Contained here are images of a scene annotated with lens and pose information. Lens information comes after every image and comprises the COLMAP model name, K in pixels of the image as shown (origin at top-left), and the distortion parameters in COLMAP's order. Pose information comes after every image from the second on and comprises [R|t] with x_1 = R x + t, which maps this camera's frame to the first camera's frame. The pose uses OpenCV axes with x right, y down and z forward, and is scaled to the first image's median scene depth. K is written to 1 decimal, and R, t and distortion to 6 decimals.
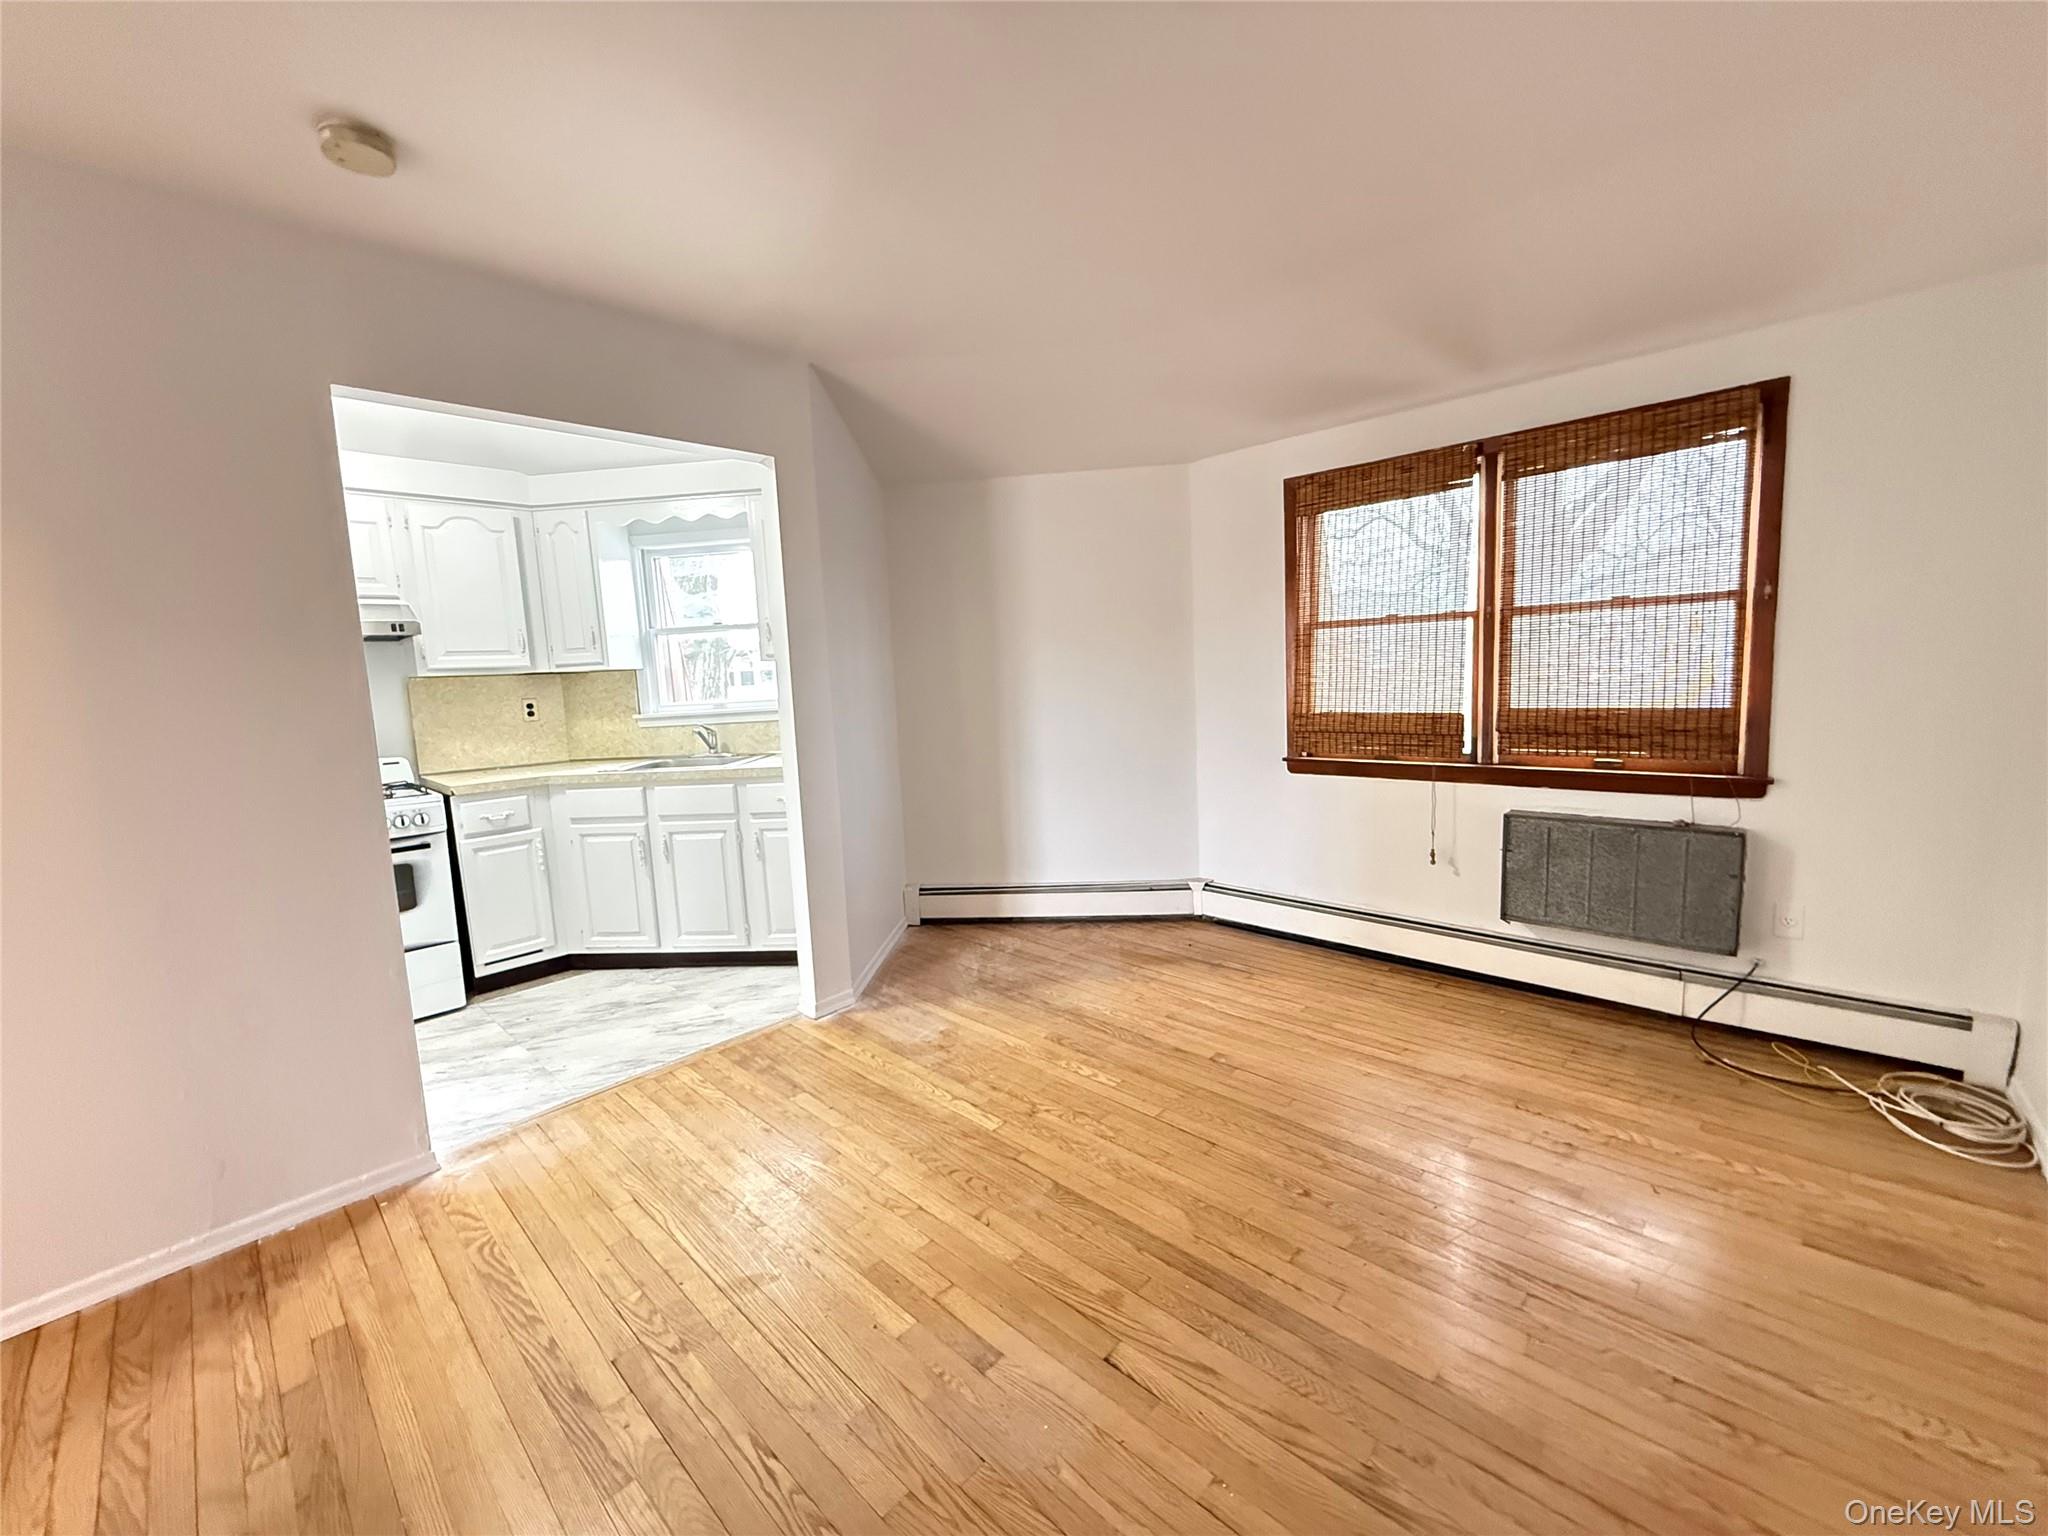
lens RADIAL K [[818.5, 0, 1016.5], [0, 818.5, 765.7], [0, 0, 1]] dist [-0.000547, 0.000181]
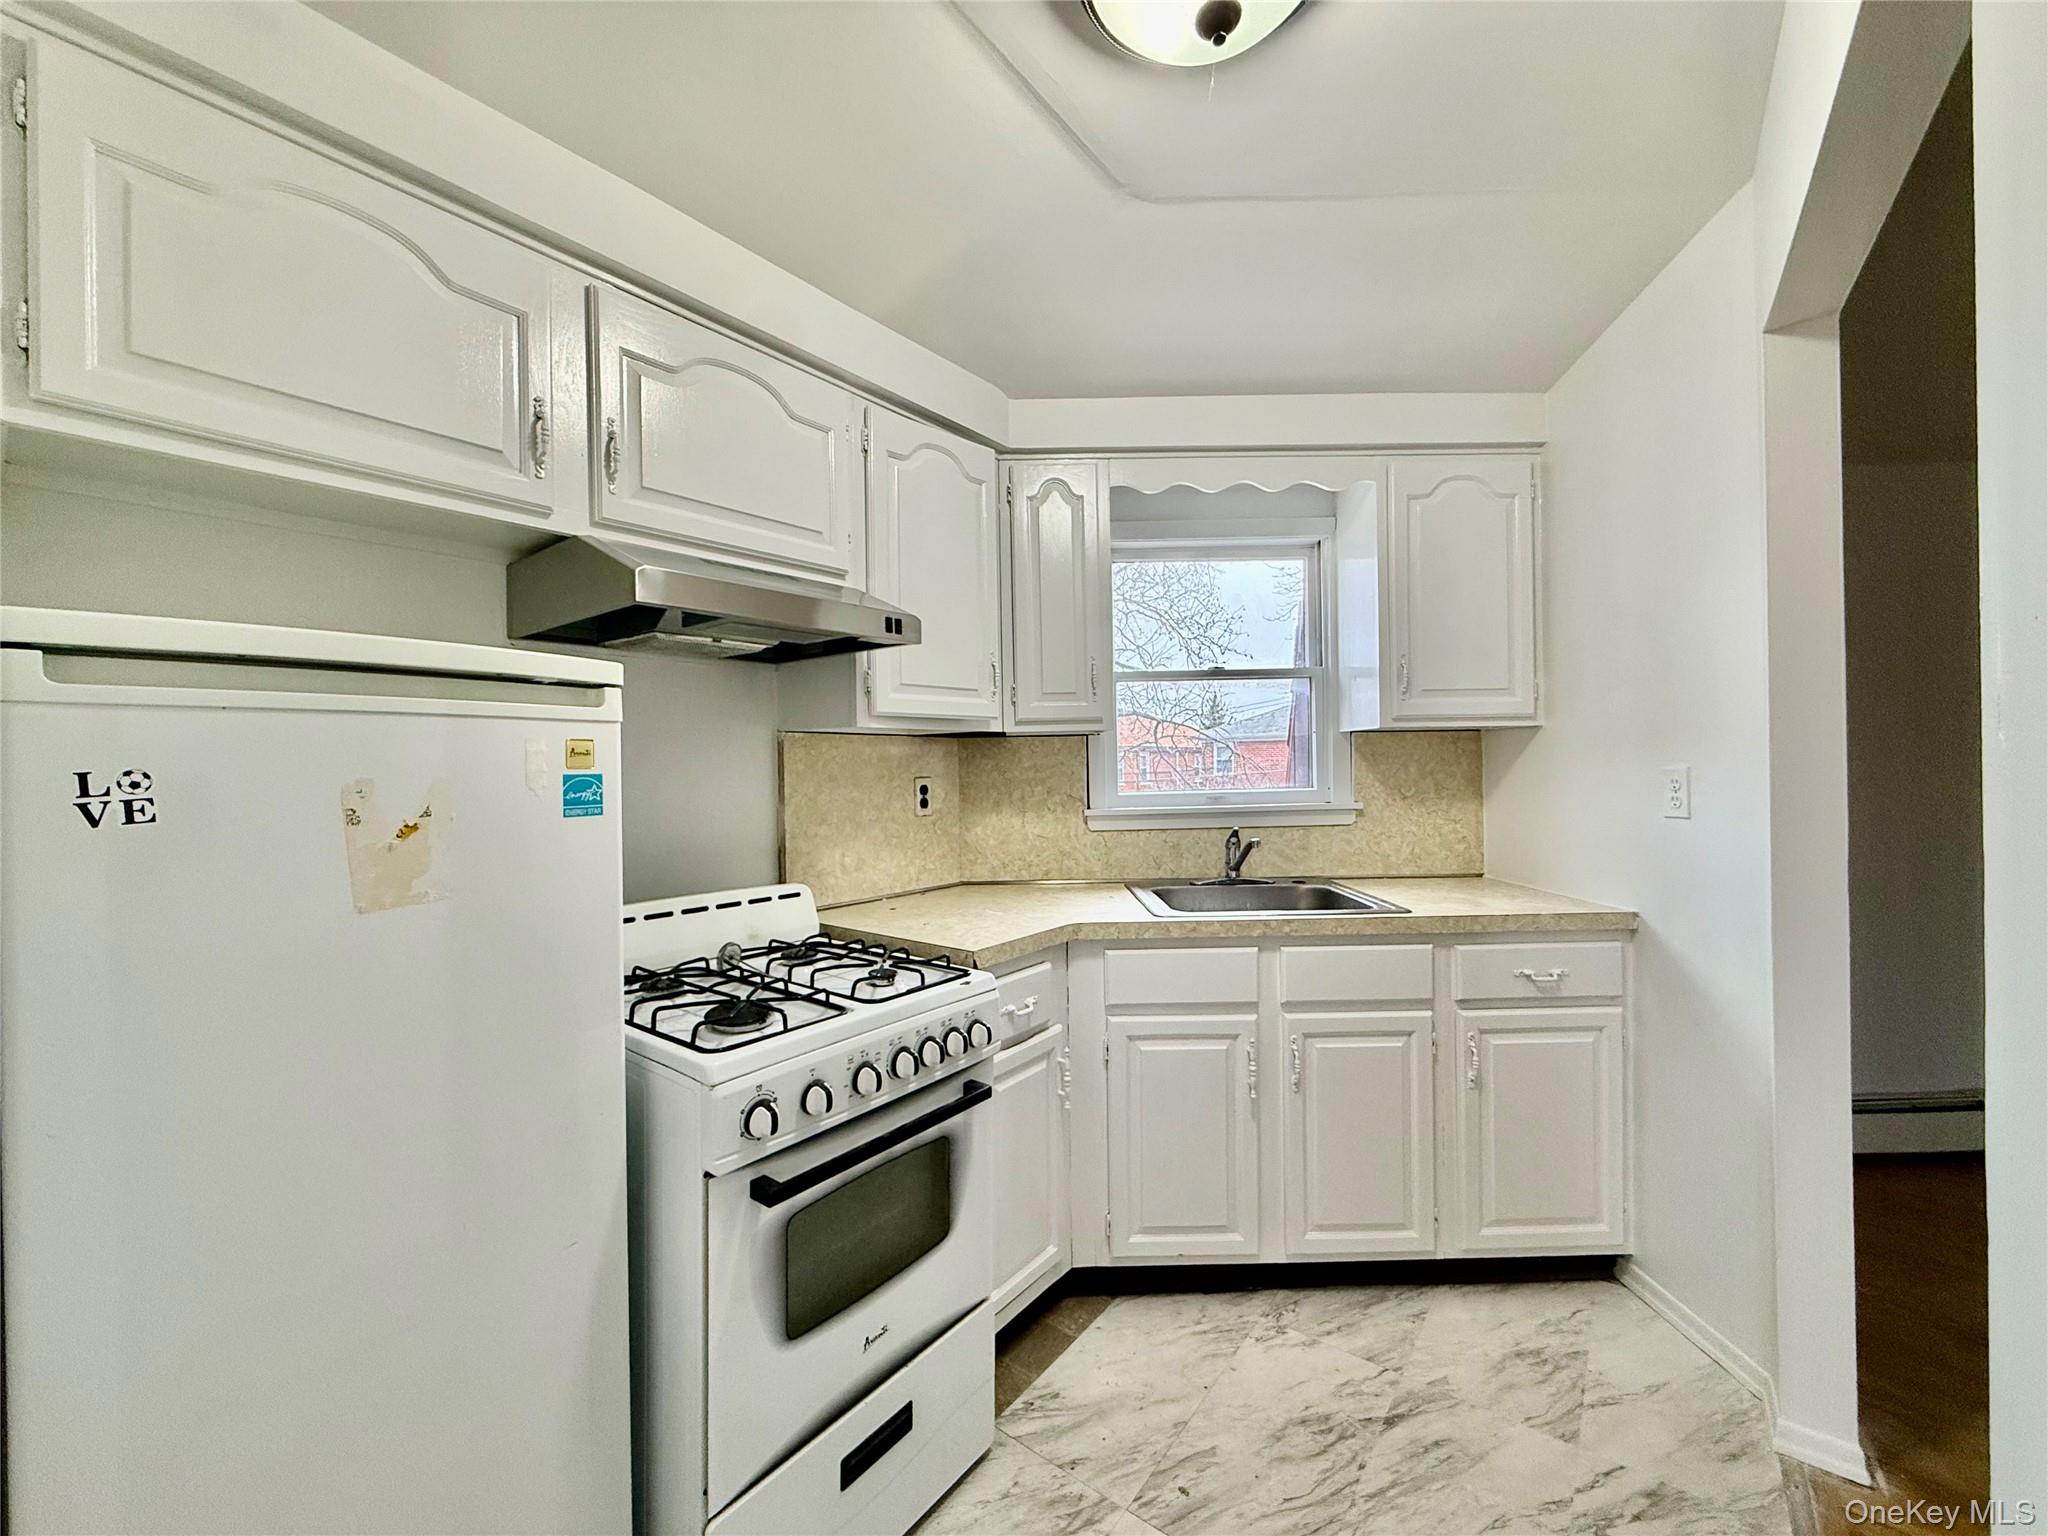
lens RADIAL K [[818.5, 0, 1016.5], [0, 818.5, 765.7], [0, 0, 1]] dist [-0.000547, 0.000181]
pose [[0.993583, 0.034577, 0.107692, -0.737867], [-0.021633, 0.992643, -0.119128, -0.027109], [-0.111019, 0.116033, 0.987021, 0.515969]]
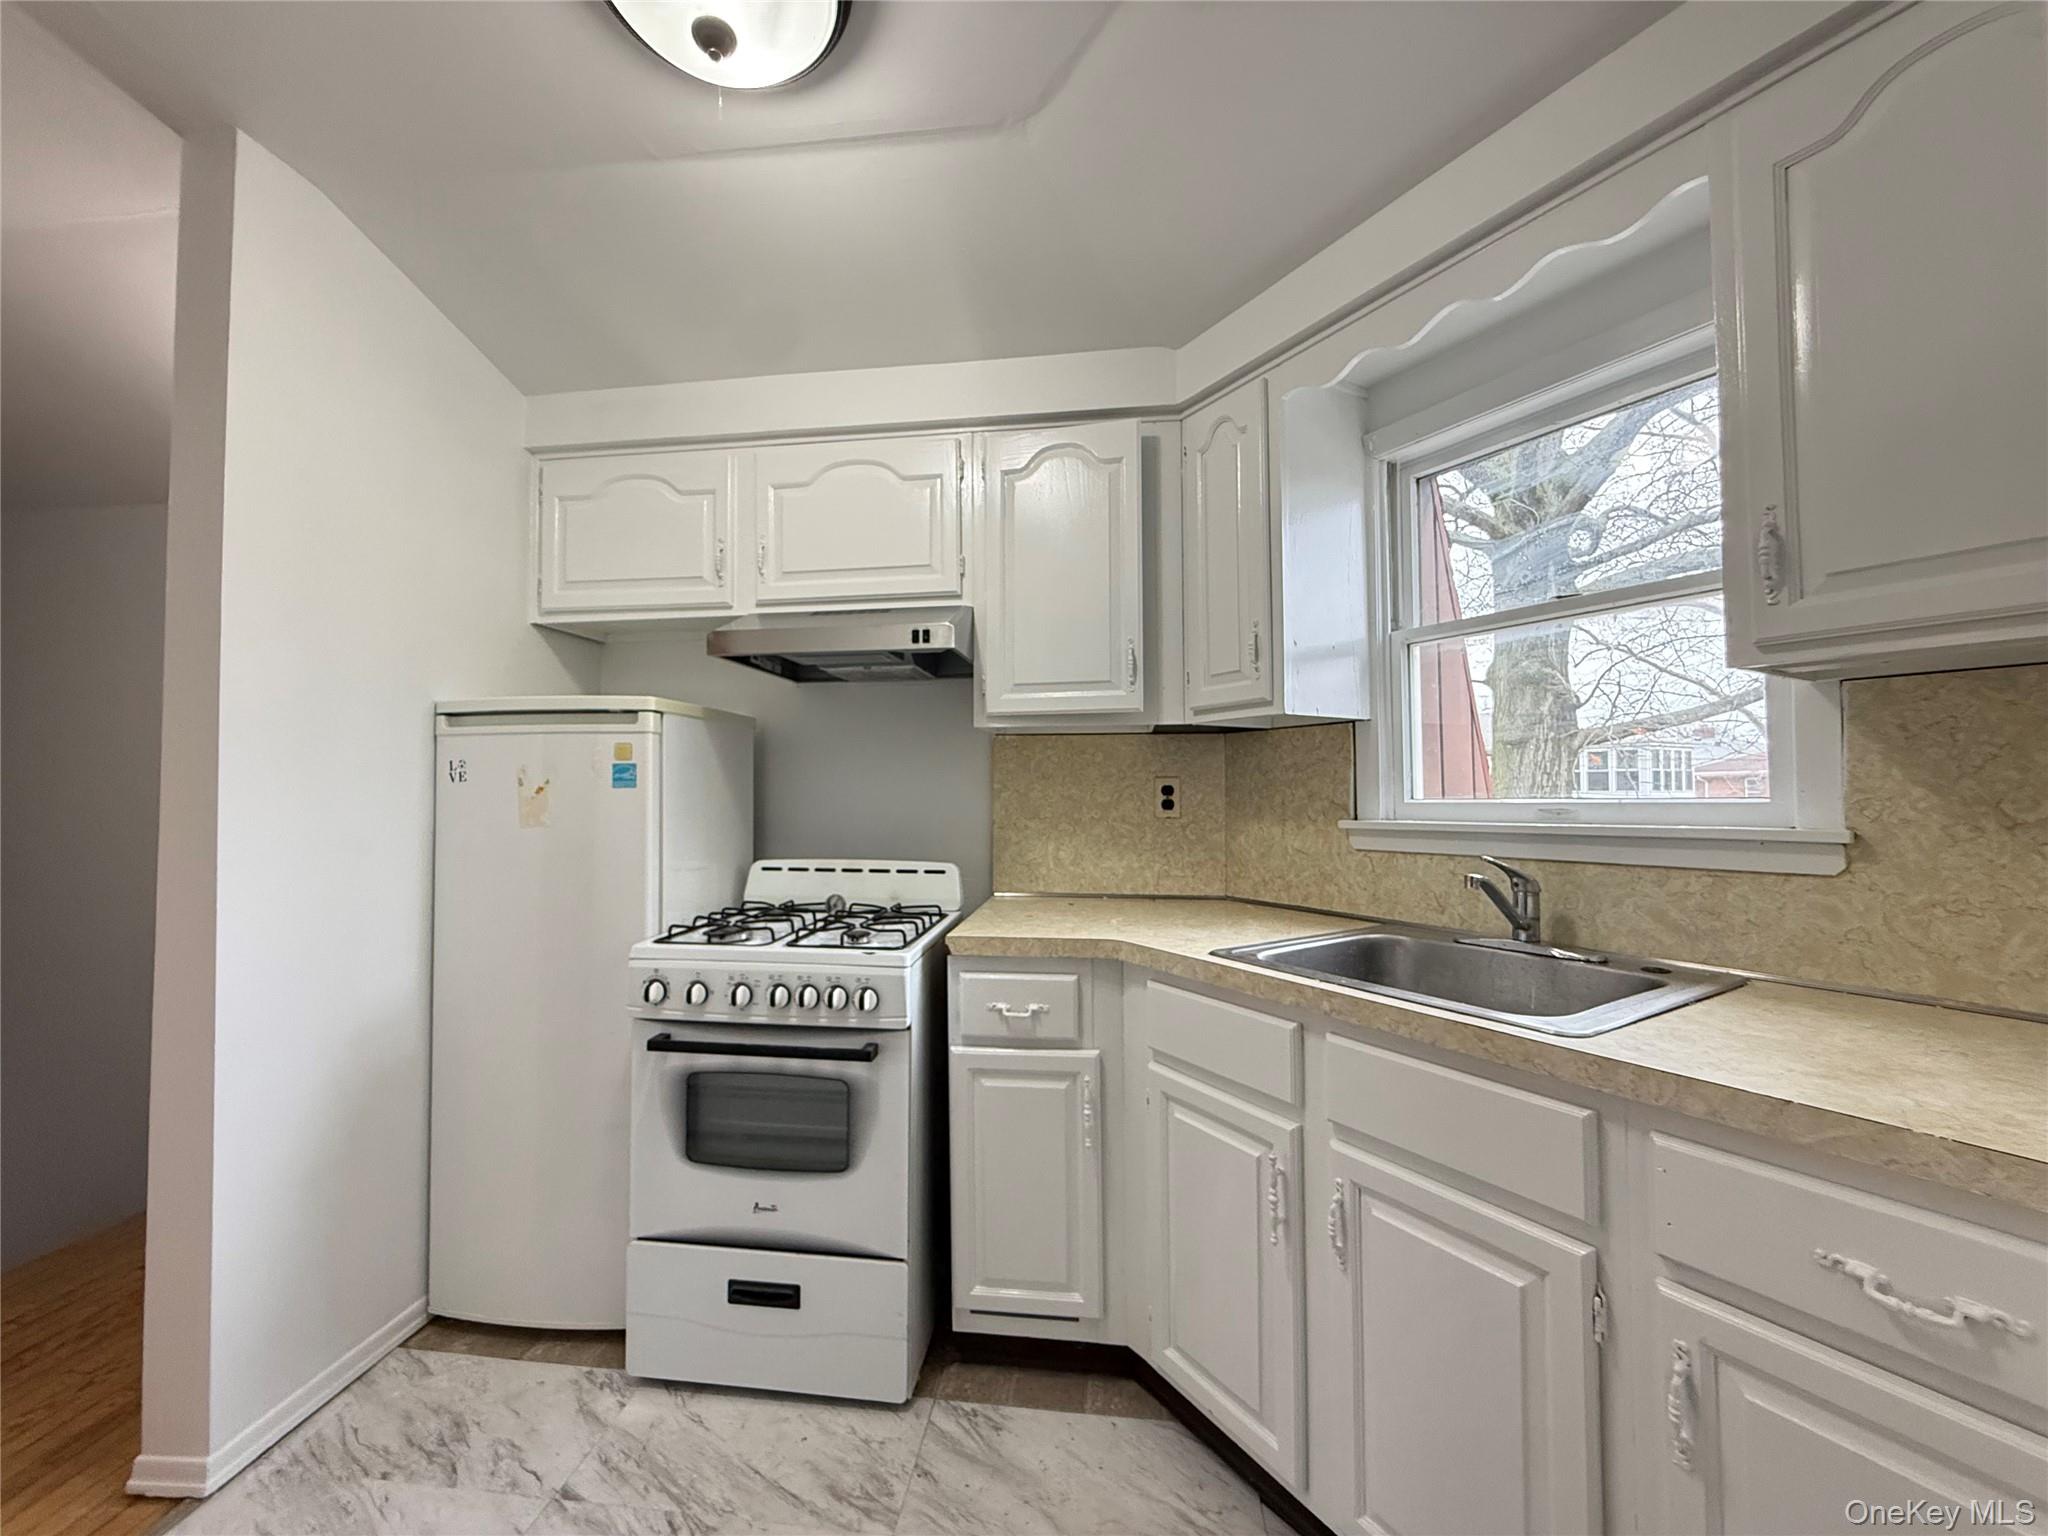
lens RADIAL K [[819.7, 0, 1016.4], [0, 819.7, 766.2], [0, 0, 1]] dist [-0.000931, 0.000107]
pose [[0.596469, 0.021609, -0.802345, -0.265516], [-0.117847, 0.991162, -0.060914, -0.054152], [0.793938, 0.130888, 0.593744, 0.734844]]
